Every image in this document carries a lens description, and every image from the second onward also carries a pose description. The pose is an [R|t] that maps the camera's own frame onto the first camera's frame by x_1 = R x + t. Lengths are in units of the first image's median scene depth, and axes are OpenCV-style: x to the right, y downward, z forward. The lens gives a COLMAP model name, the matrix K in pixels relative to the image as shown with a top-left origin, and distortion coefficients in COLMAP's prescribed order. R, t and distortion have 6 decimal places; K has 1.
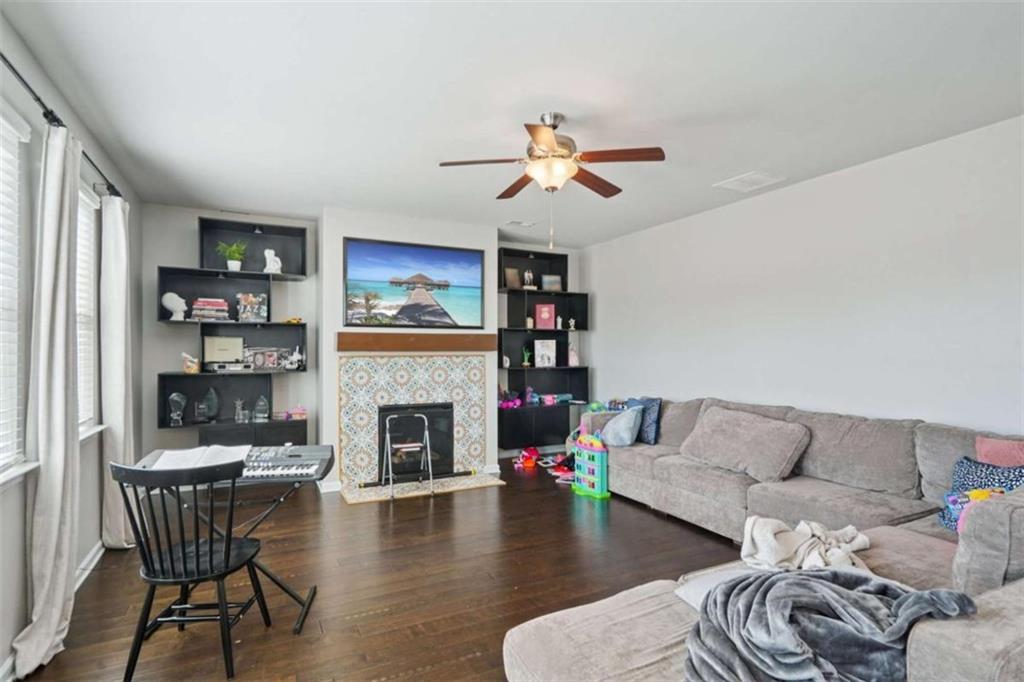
lens RADIAL K [[544.6, 0, 504.3], [0, 544.6, 343.3], [0, 0, 1]] dist [0.006170, -0.004580]
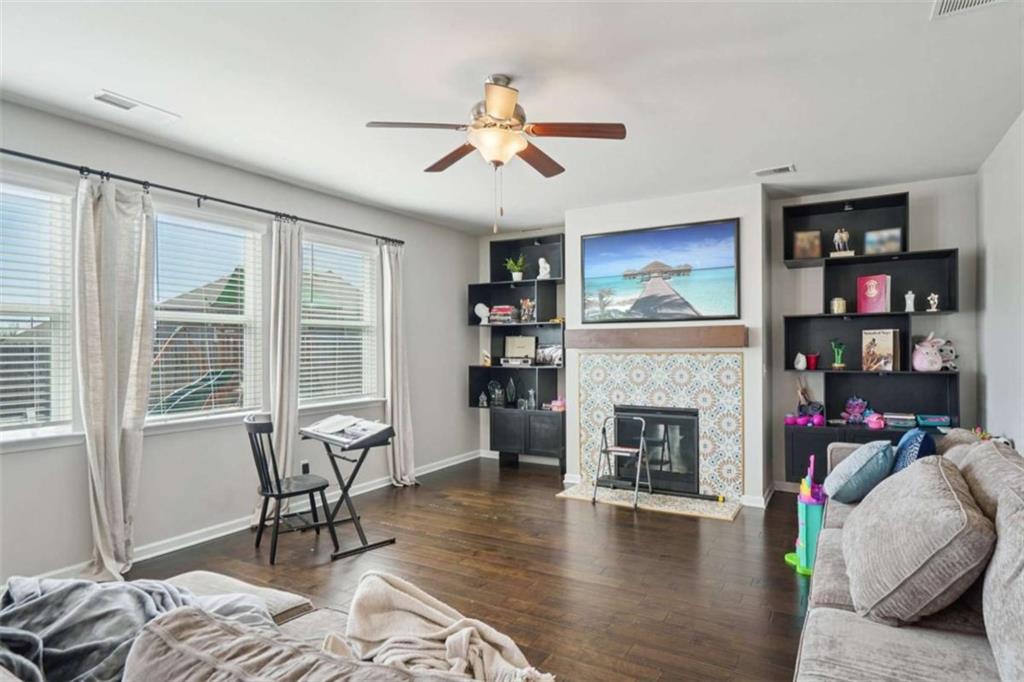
lens RADIAL K [[544.6, 0, 529.5], [0, 544.6, 345.6], [0, 0, 1]] dist [0.006170, -0.004580]
pose [[0.546089, -0.010675, -0.837659, 0.487261], [0.014222, 0.999893, -0.003471, 0.011173], [0.837607, -0.010018, 0.546182, 0.346566]]
